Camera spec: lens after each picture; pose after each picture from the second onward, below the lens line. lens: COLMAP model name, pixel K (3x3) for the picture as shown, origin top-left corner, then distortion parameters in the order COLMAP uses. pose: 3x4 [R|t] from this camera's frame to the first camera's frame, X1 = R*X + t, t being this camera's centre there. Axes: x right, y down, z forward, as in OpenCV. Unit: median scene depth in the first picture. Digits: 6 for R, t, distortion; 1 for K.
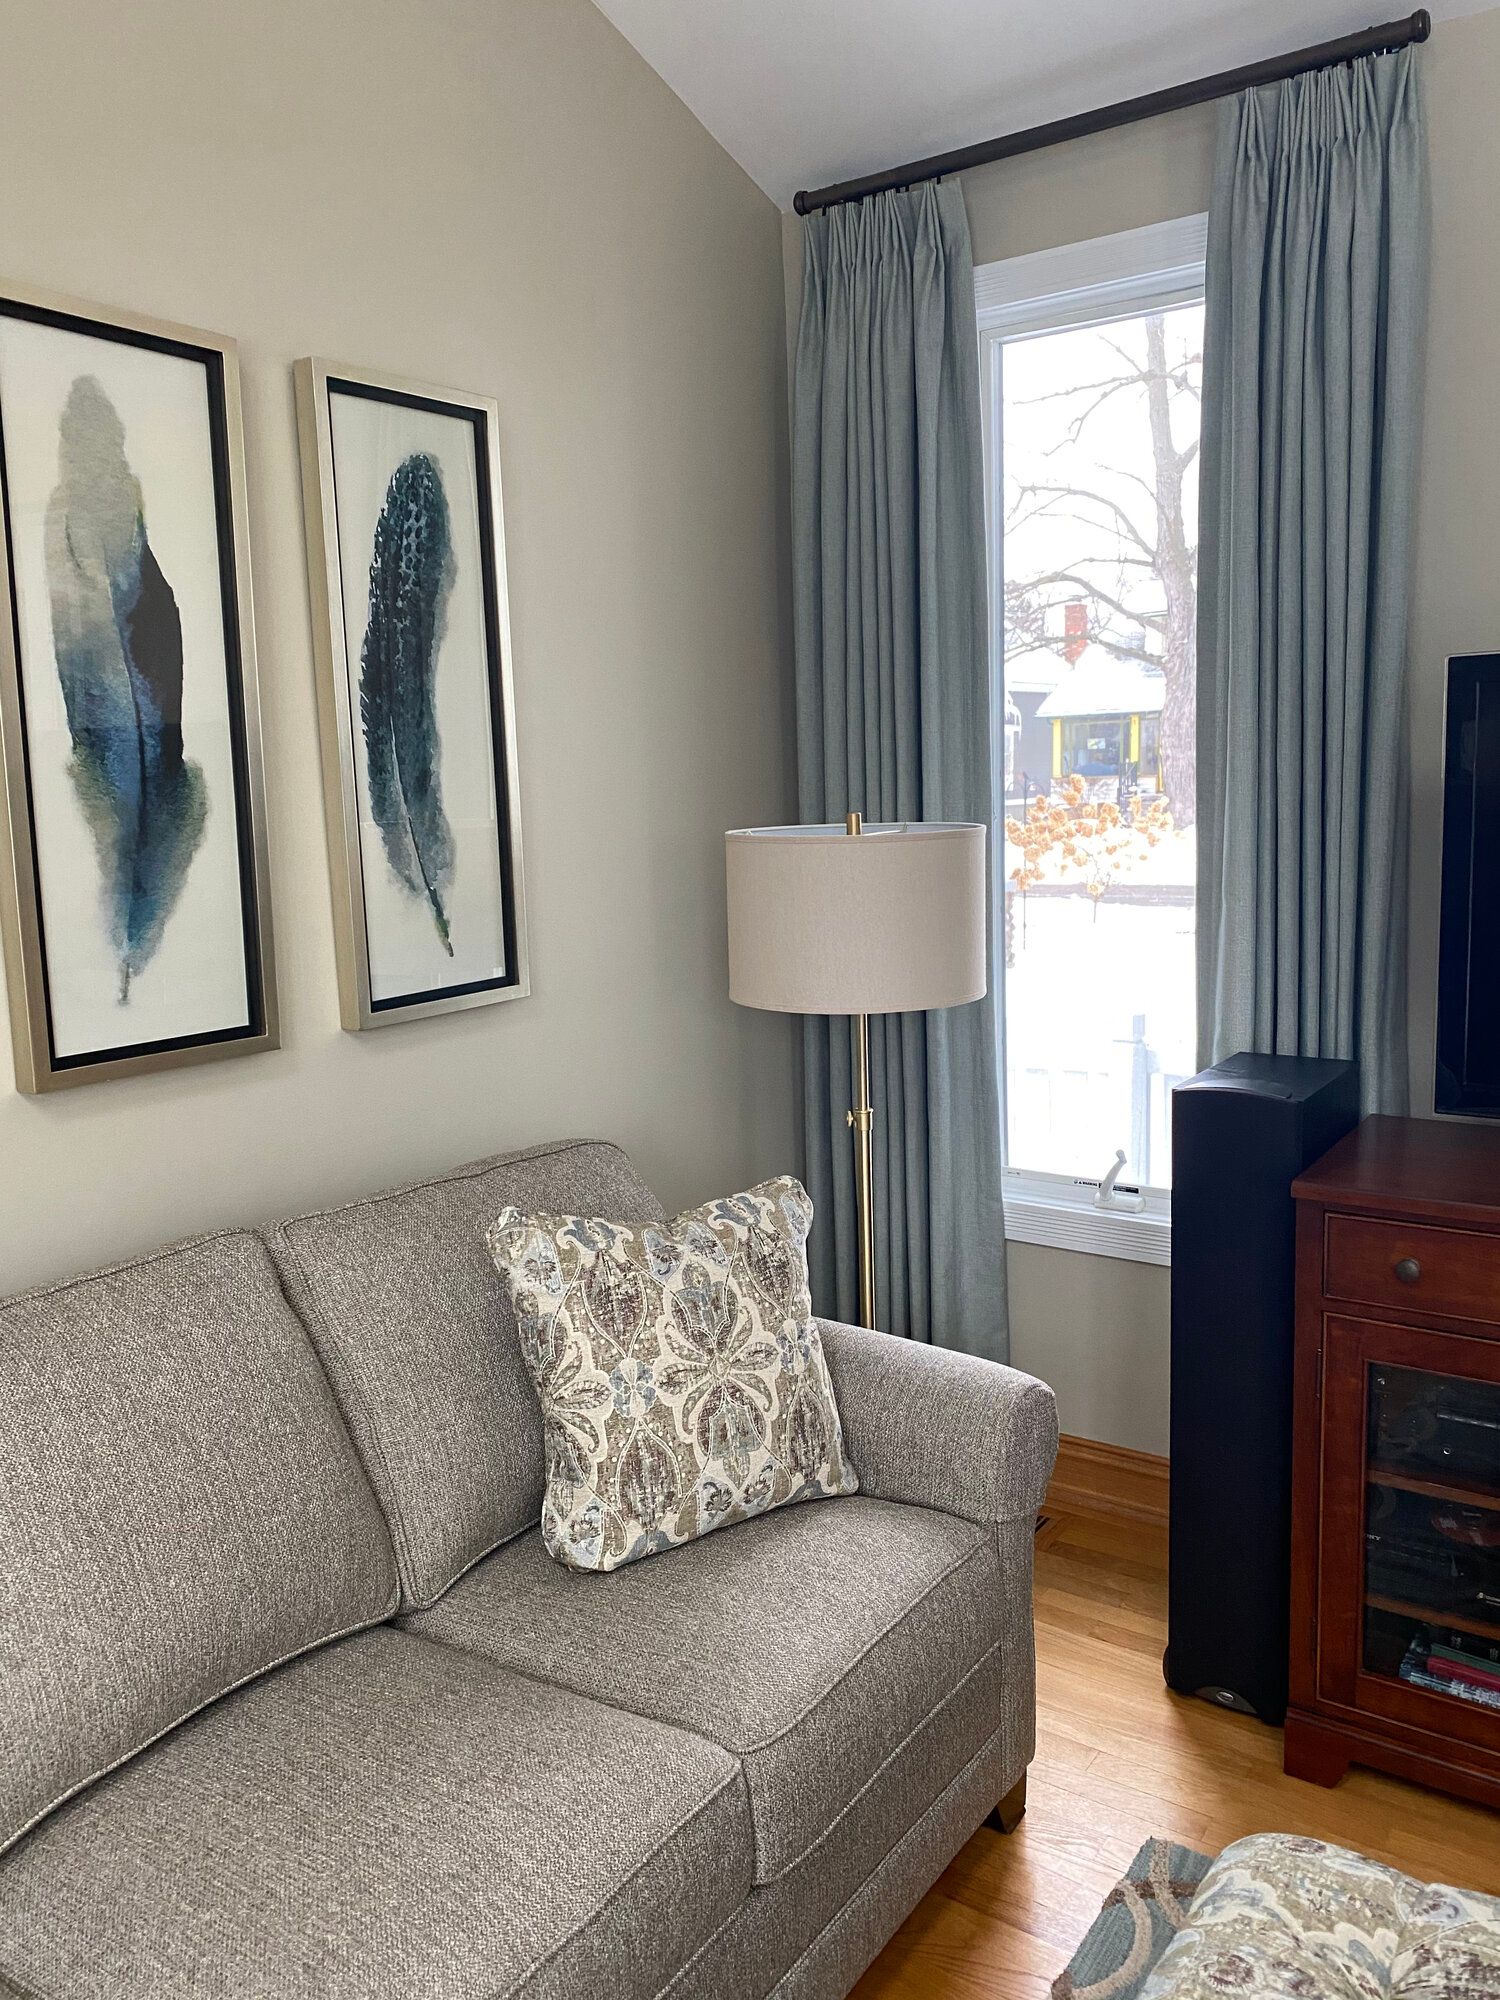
lens RADIAL K [[1510.6, 0, 751.5], [0, 1510.6, 976.9], [0, 0, 1]] dist [0.119920, -0.233099]
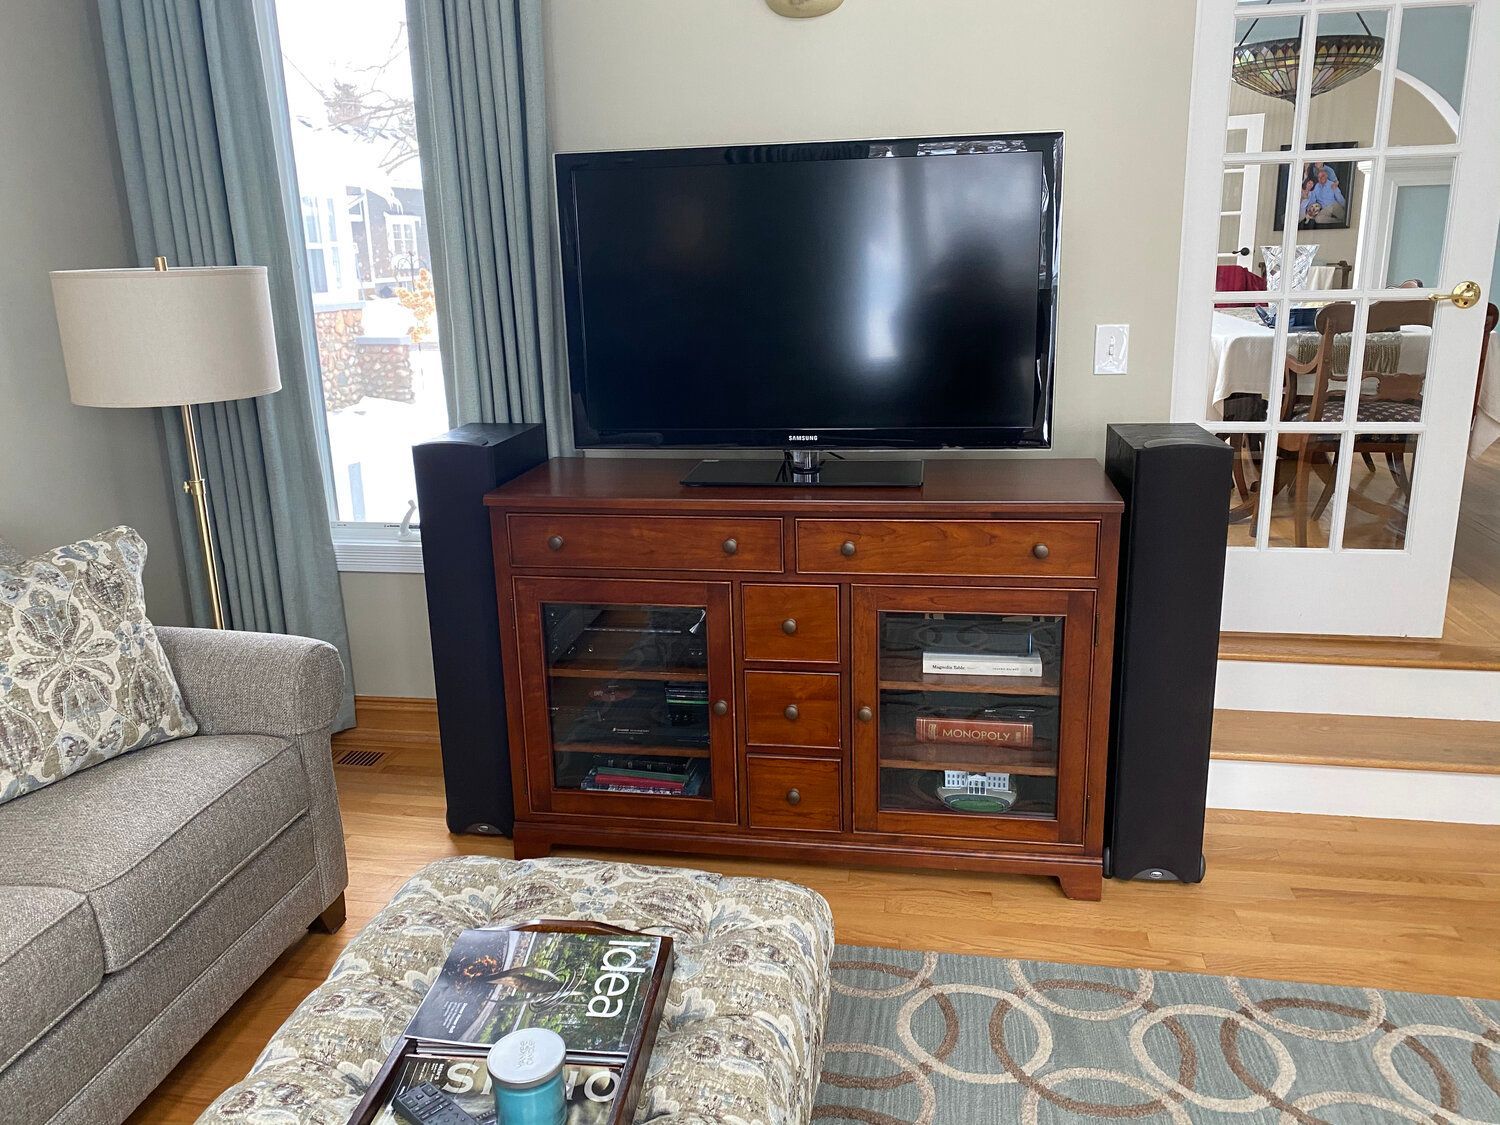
lens RADIAL K [[1157.5, 0, 749.2], [0, 1157.5, 548.5], [0, 0, 1]] dist [0.015992, -0.002549]
pose [[0.908629, -0.102542, 0.404820, 0.125521], [0.055947, 0.990536, 0.125330, 0.058819], [-0.413841, -0.091230, 0.905766, -0.213770]]
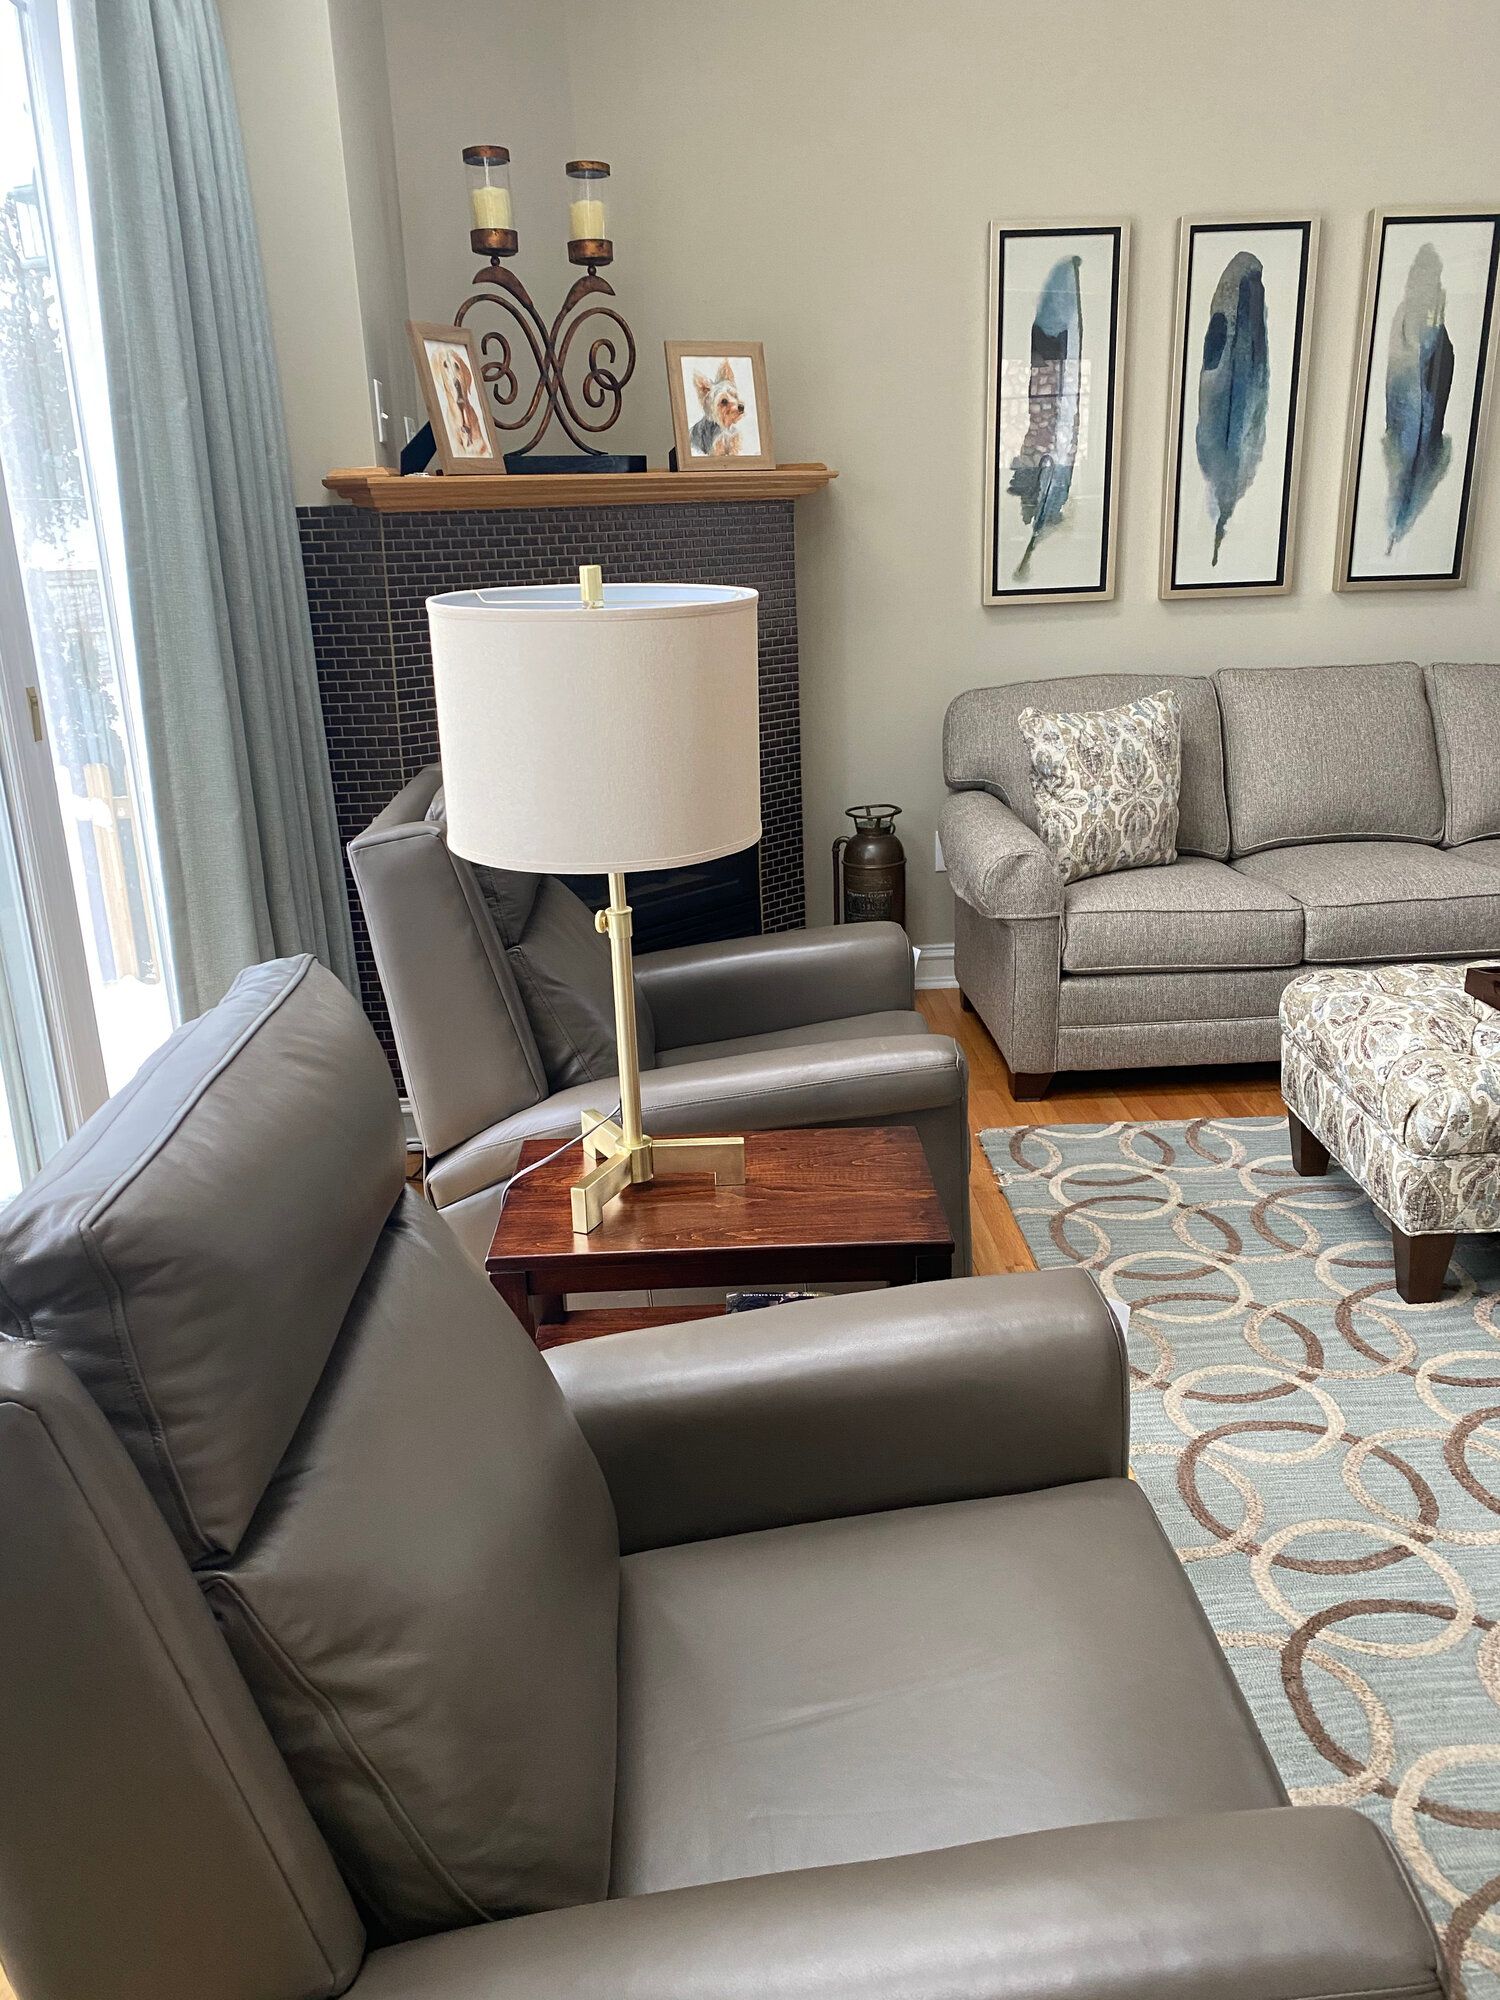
lens RADIAL K [[1552.2, 0, 755.0], [0, 1552.2, 996.3], [0, 0, 1]] dist [0.062527, -0.067129]
pose [[0.613982, 0.252662, -0.747789, 0.862025], [-0.096549, 0.964310, 0.246546, 0.159667], [0.783393, -0.079177, 0.616463, -1.121534]]
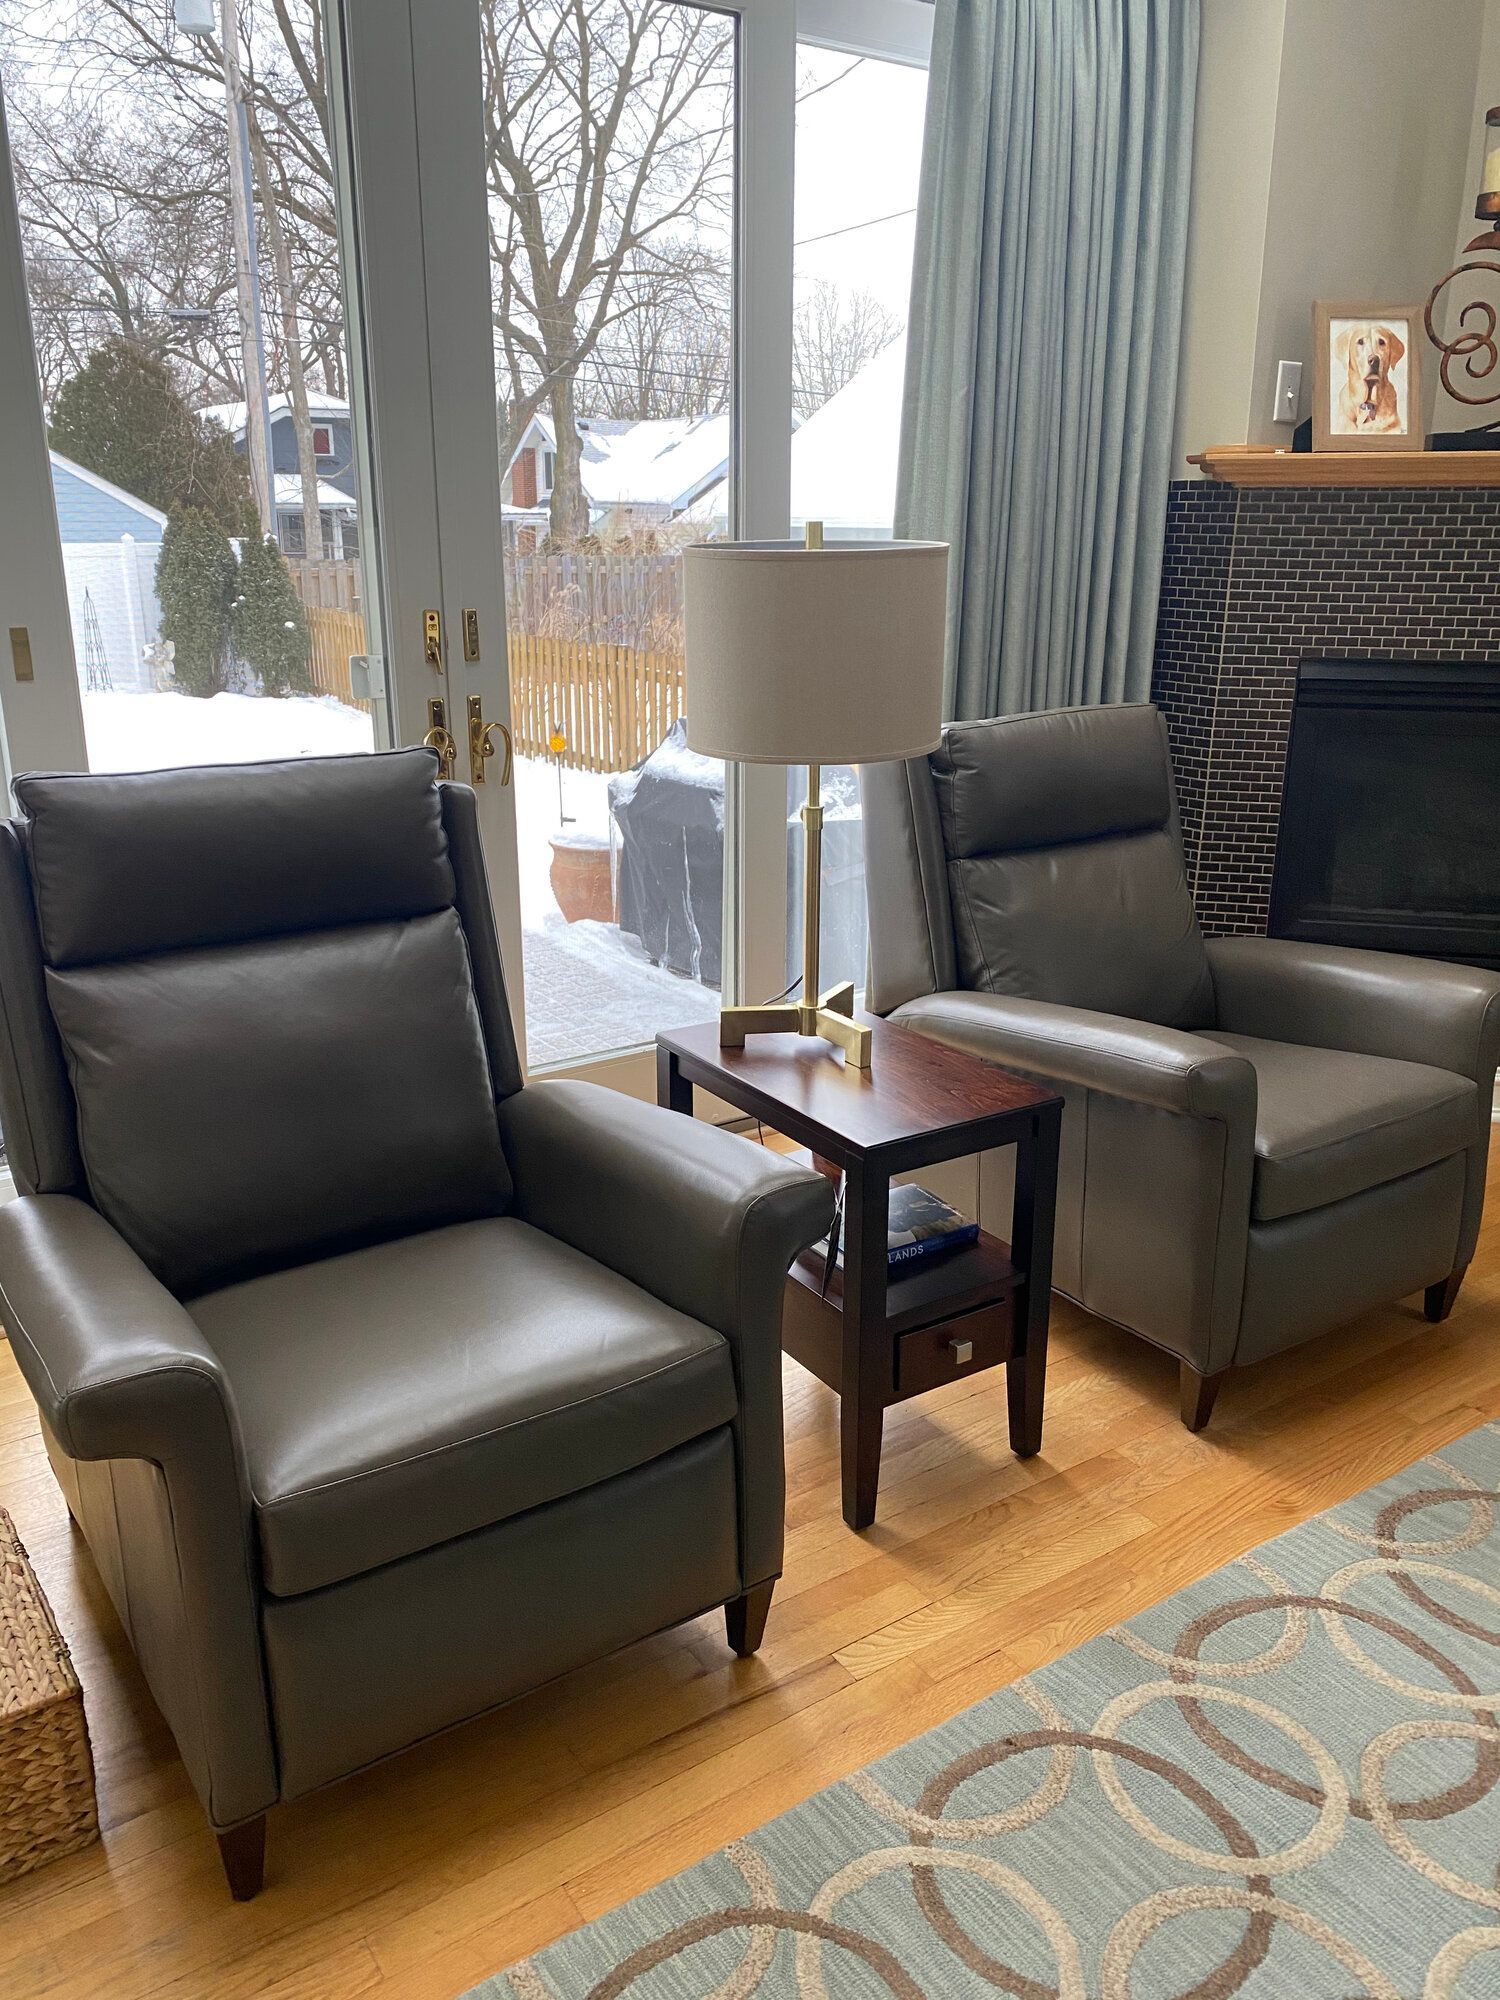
lens RADIAL K [[1543.4, 0, 742.5], [0, 1543.4, 995.5], [0, 0, 1]] dist [0.015992, -0.002549]
pose [[-0.350920, 0.309967, -0.883615, 1.164184], [-0.116633, 0.921808, 0.369684, 0.061197], [0.929114, 0.232788, -0.287328, -0.259010]]
